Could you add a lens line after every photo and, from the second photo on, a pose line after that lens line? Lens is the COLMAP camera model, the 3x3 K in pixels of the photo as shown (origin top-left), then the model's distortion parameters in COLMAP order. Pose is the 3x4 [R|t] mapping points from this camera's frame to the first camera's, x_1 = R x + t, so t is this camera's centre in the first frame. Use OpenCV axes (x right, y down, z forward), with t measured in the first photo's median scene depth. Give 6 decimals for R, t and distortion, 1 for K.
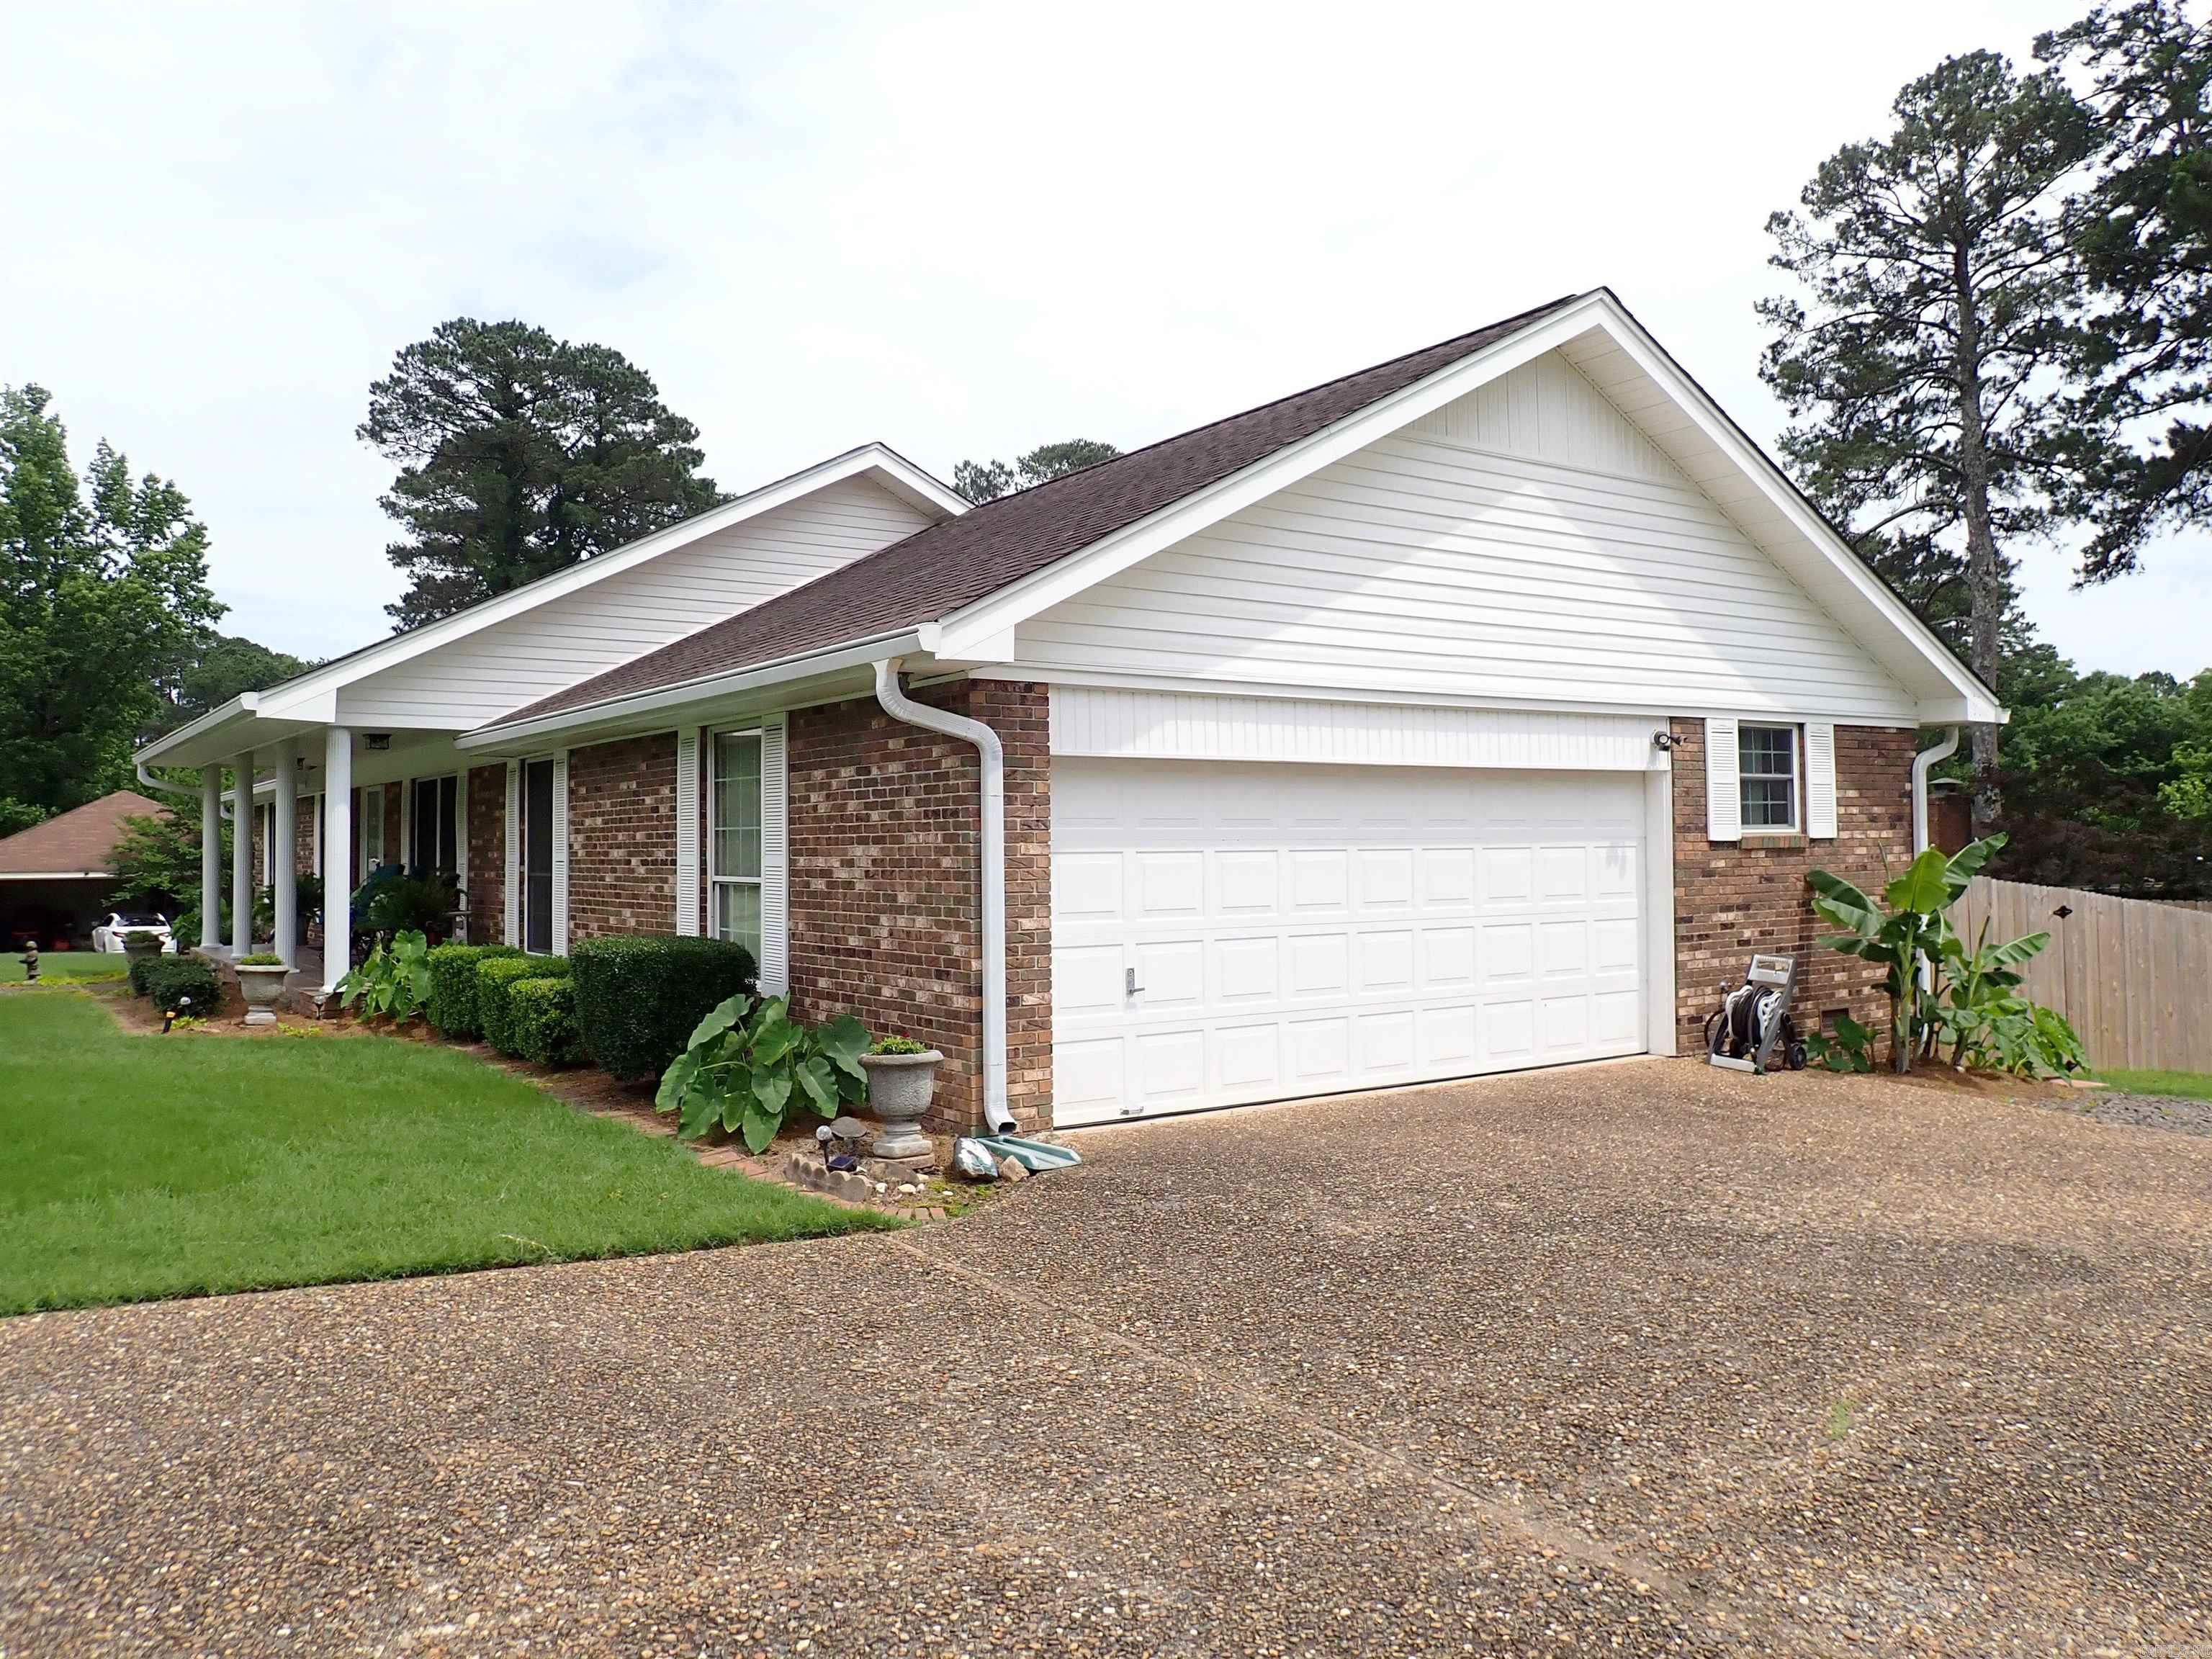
lens RADIAL K [[1635.2, 0, 1109.4], [0, 1635.2, 822.6], [0, 0, 1]] dist [0.007961, -0.002521]
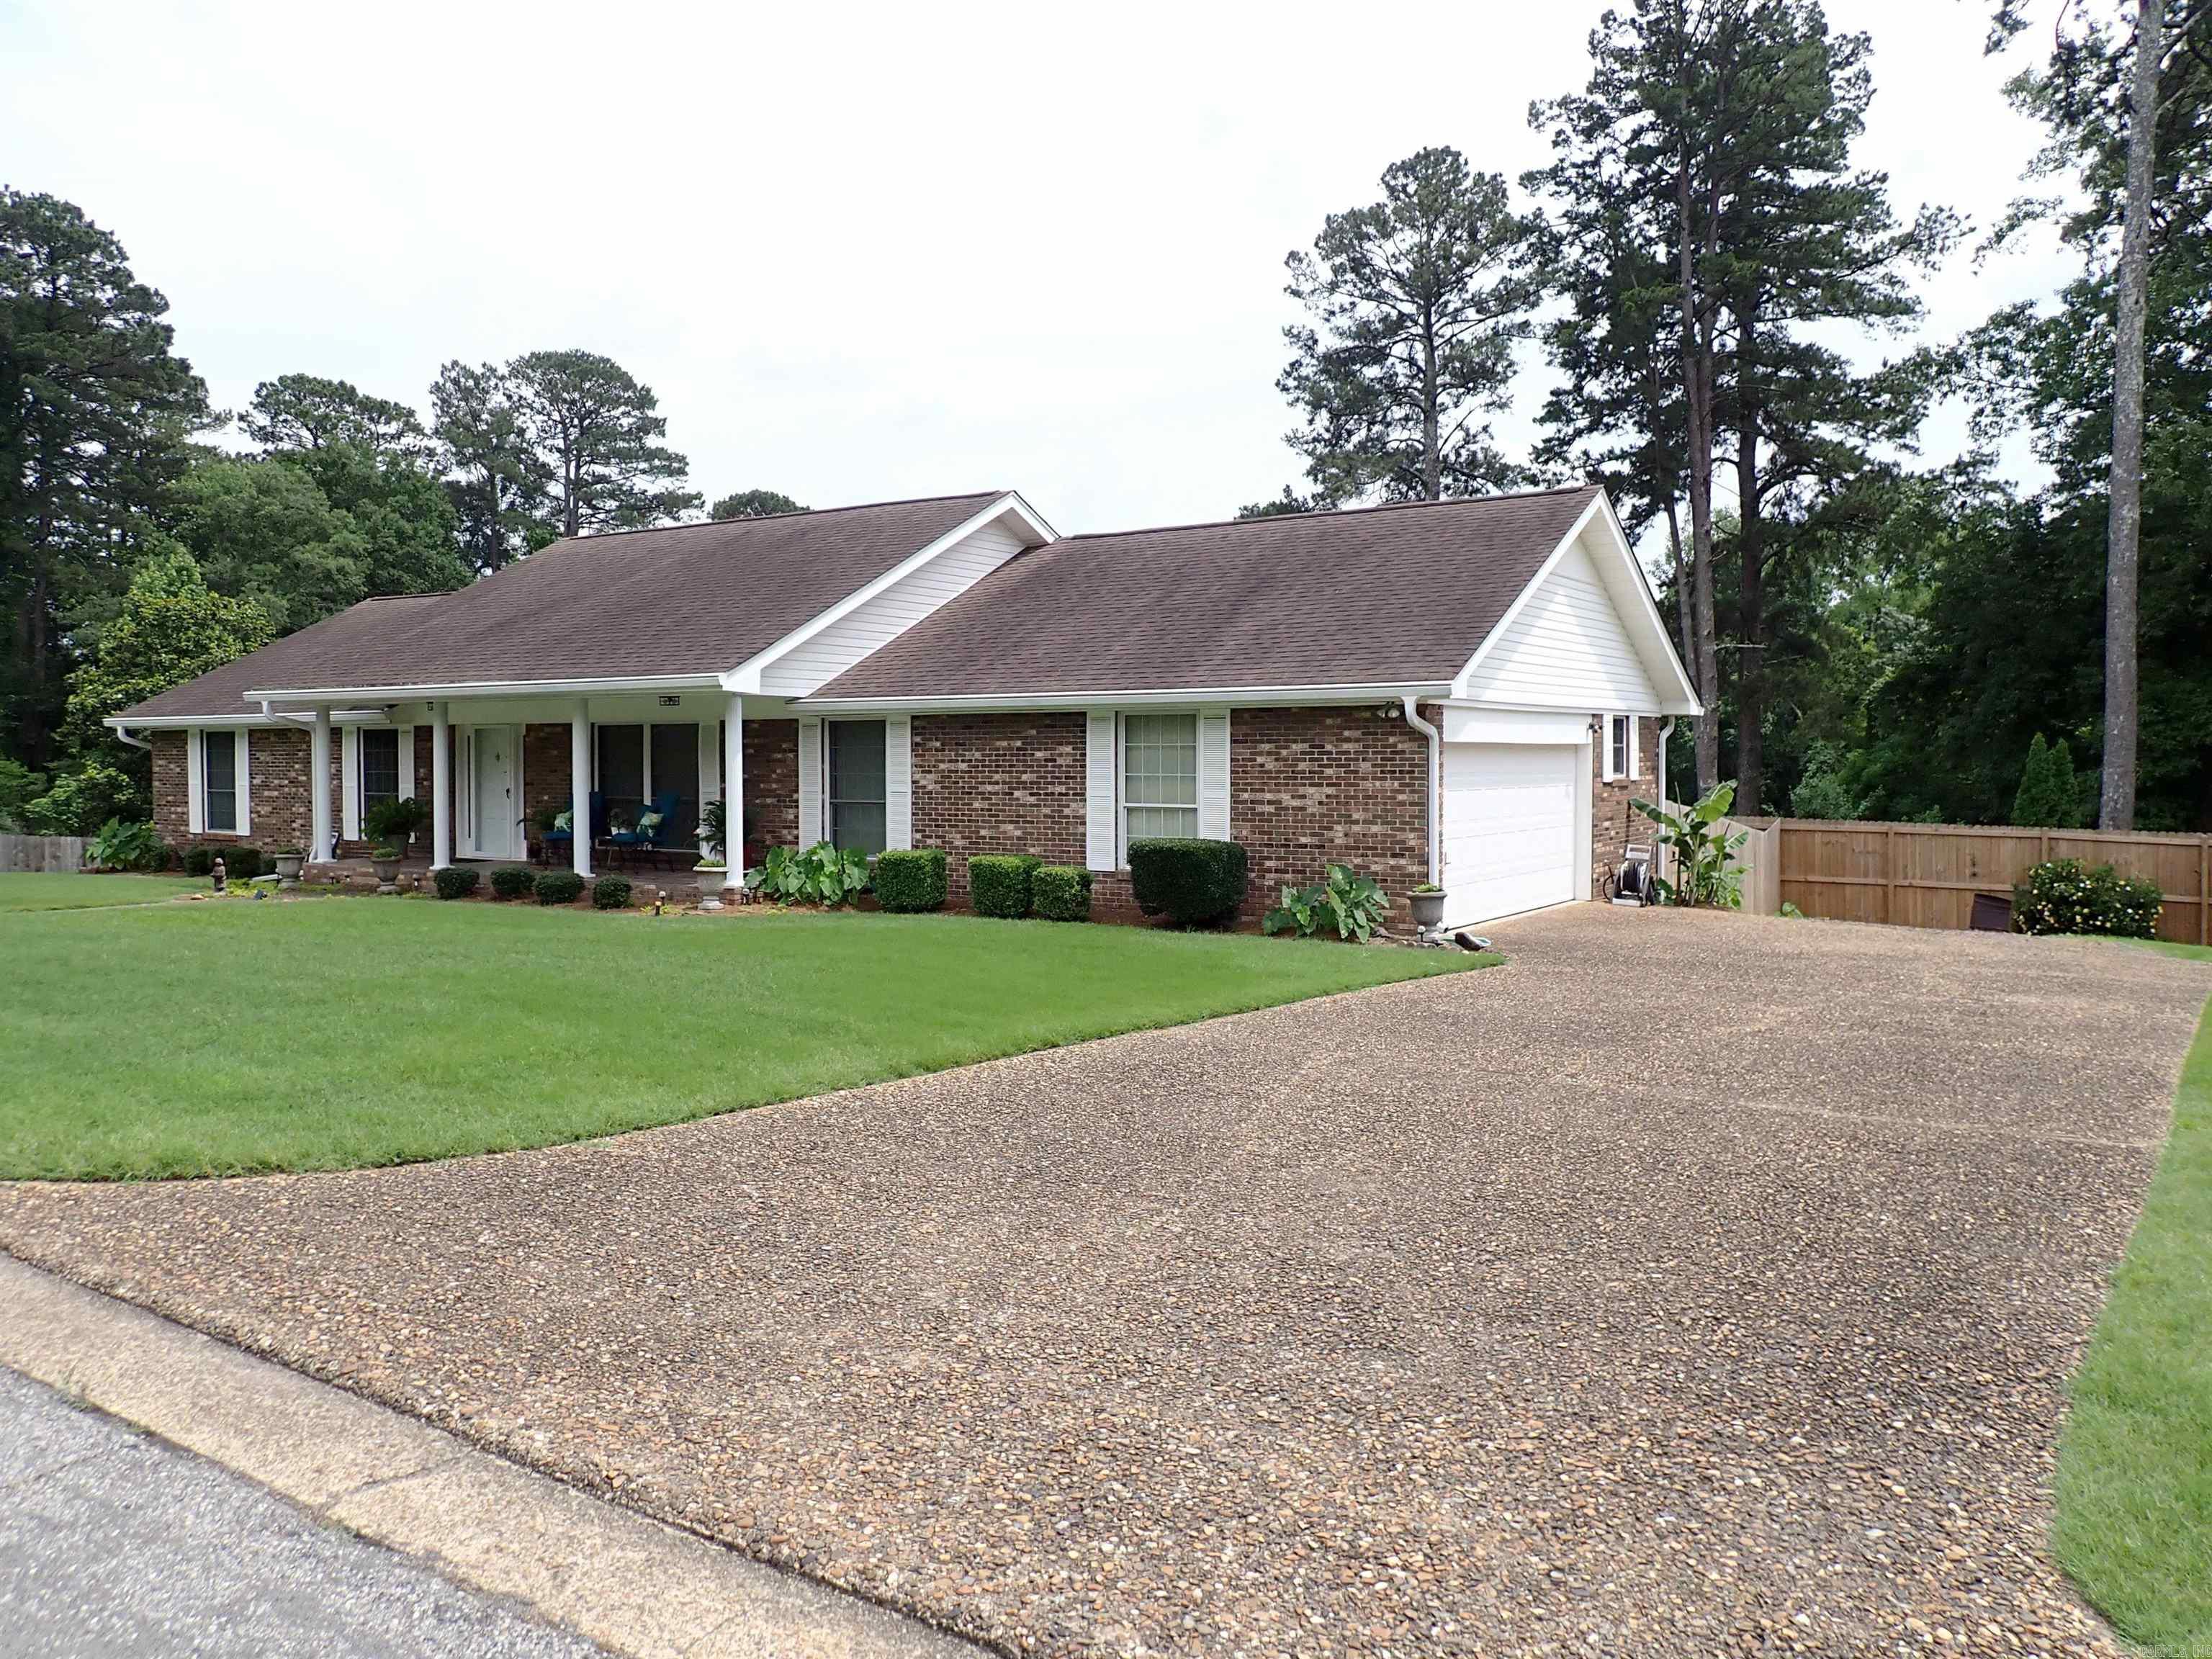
lens RADIAL K [[1671.5, 0, 1117.4], [0, 1671.5, 827.0], [0, 0, 1]] dist [0.015109, -0.004040]
pose [[0.922689, -0.005739, 0.385503, -0.207300], [-0.014459, 0.998671, 0.049474, -0.005938], [-0.385275, -0.051223, 0.921379, -0.122549]]
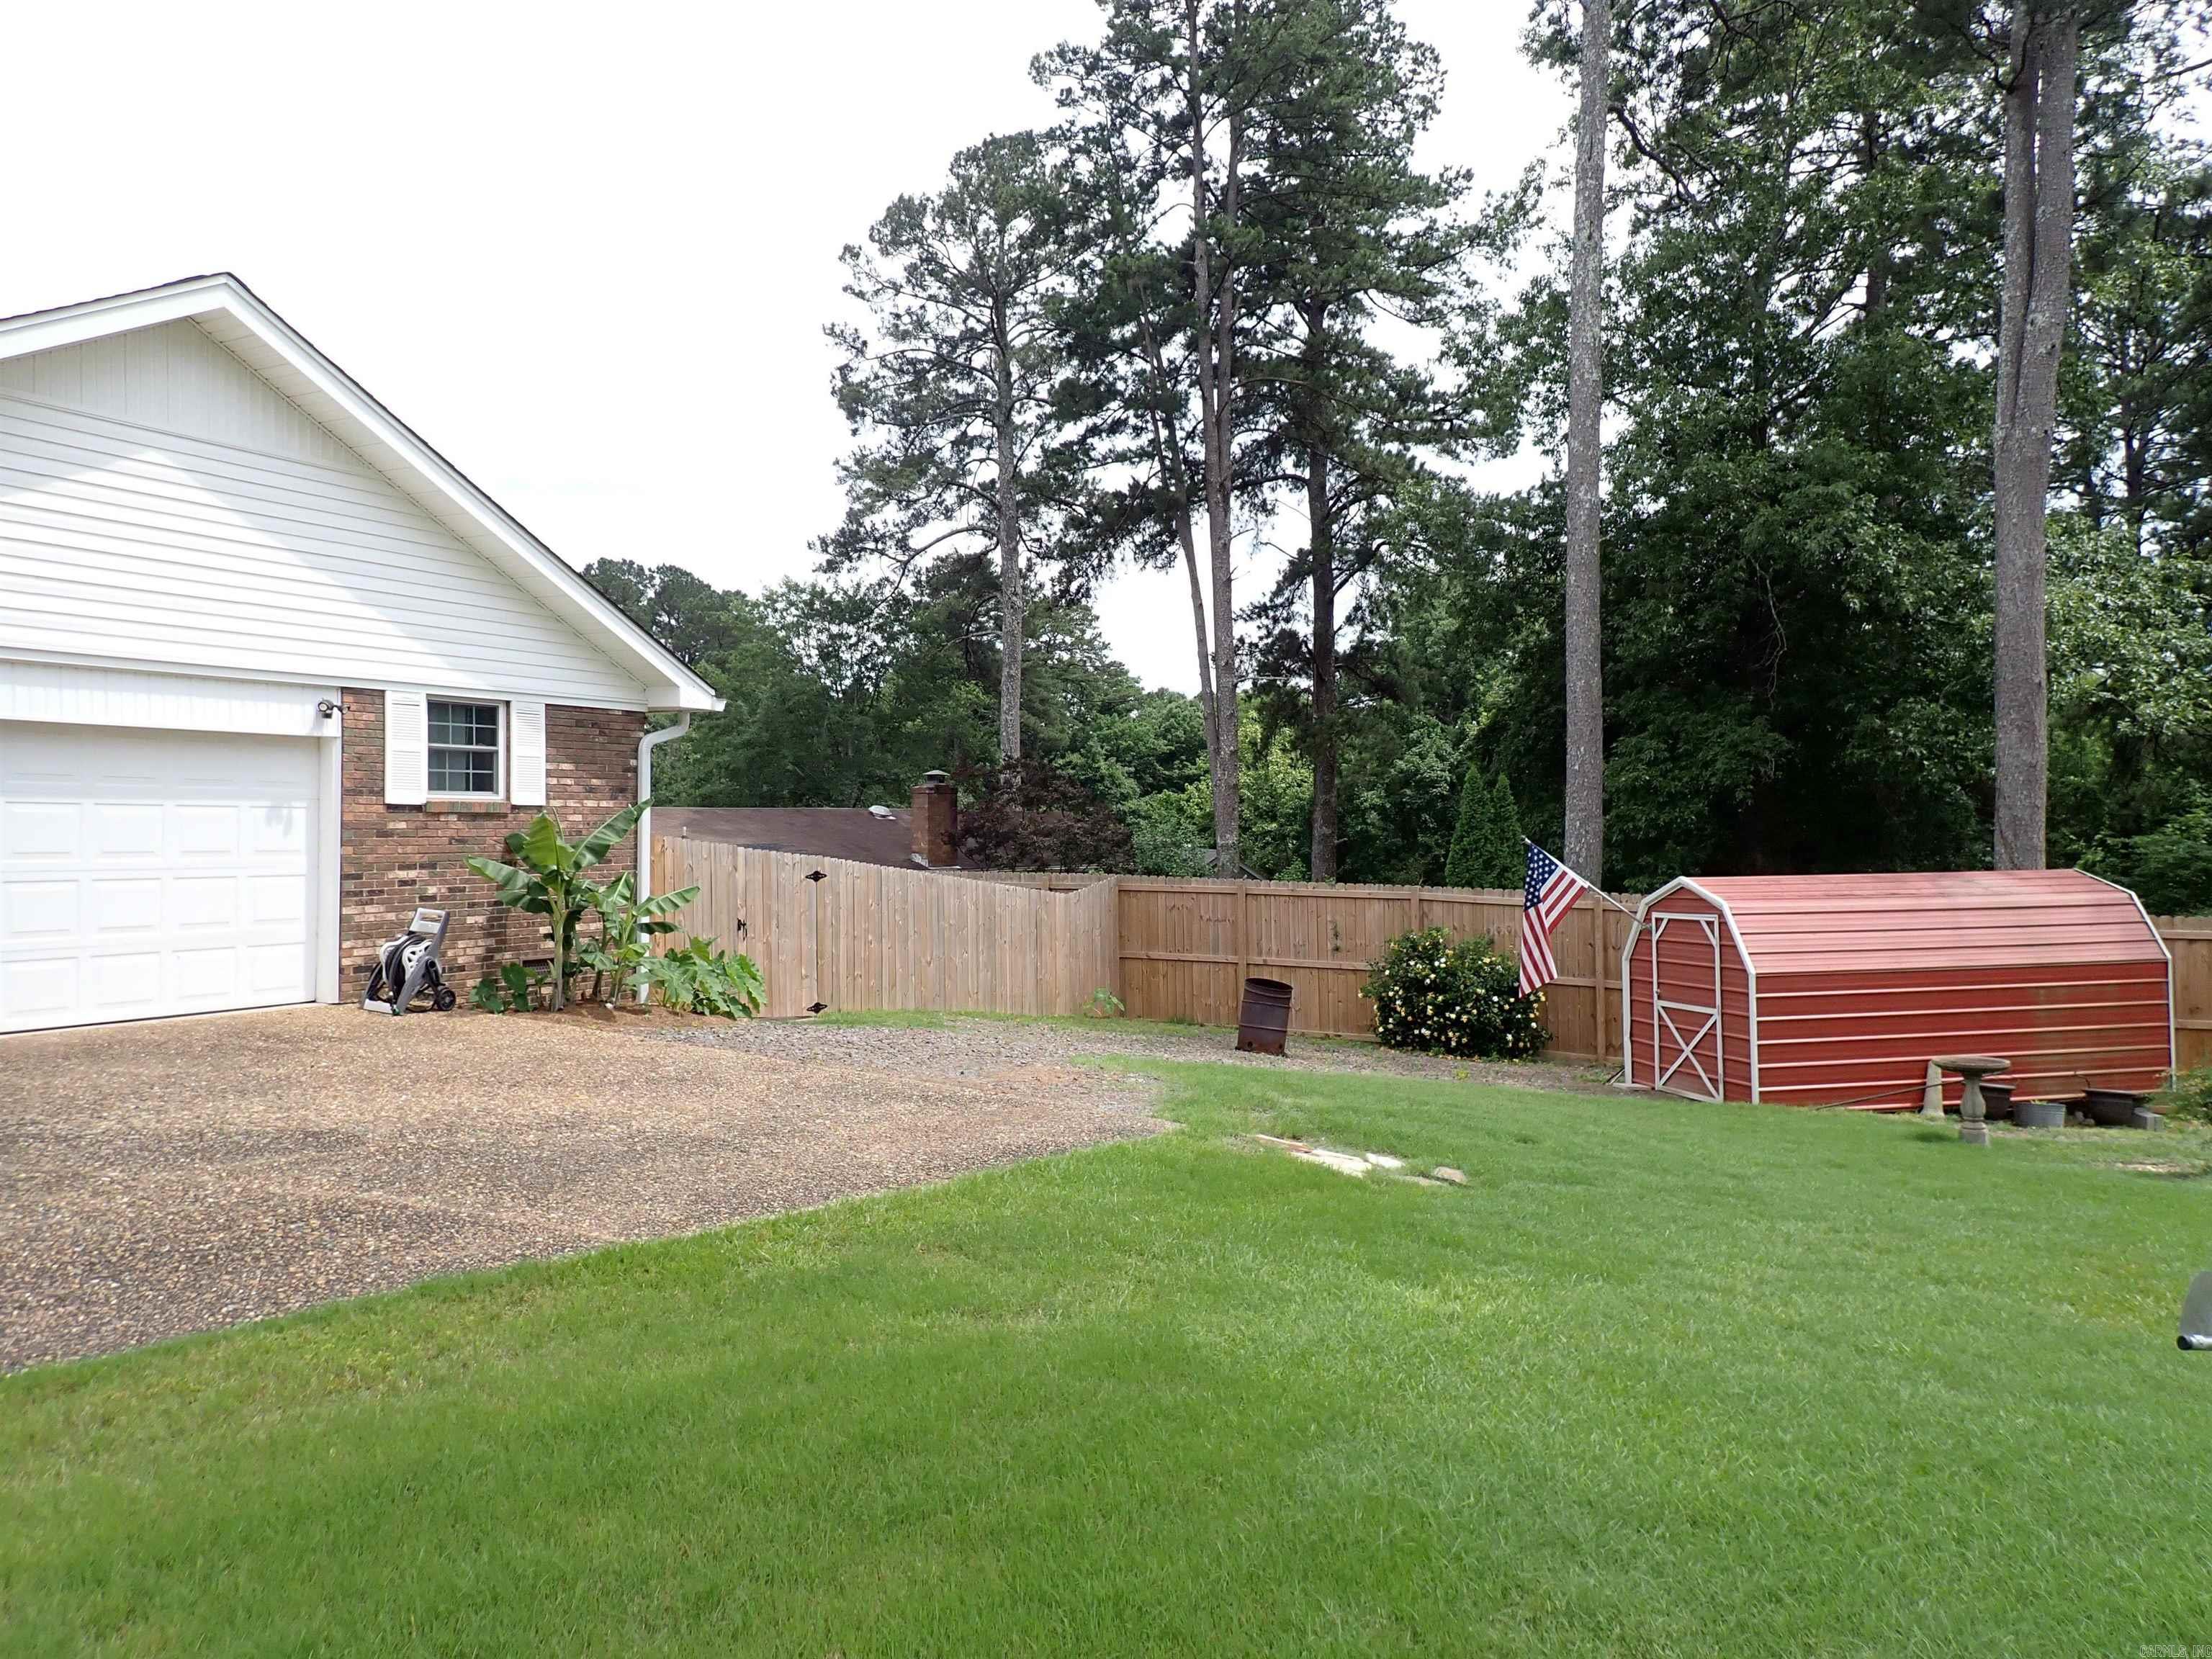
lens RADIAL K [[1639.9, 0, 1099.4], [0, 1639.9, 813.0], [0, 0, 1]] dist [0.009490, 0.000167]
pose [[0.890187, 0.017178, 0.455272, 0.072004], [-0.017717, 0.999838, -0.003083, 0.003000], [-0.455251, -0.005322, 0.890347, -0.044786]]
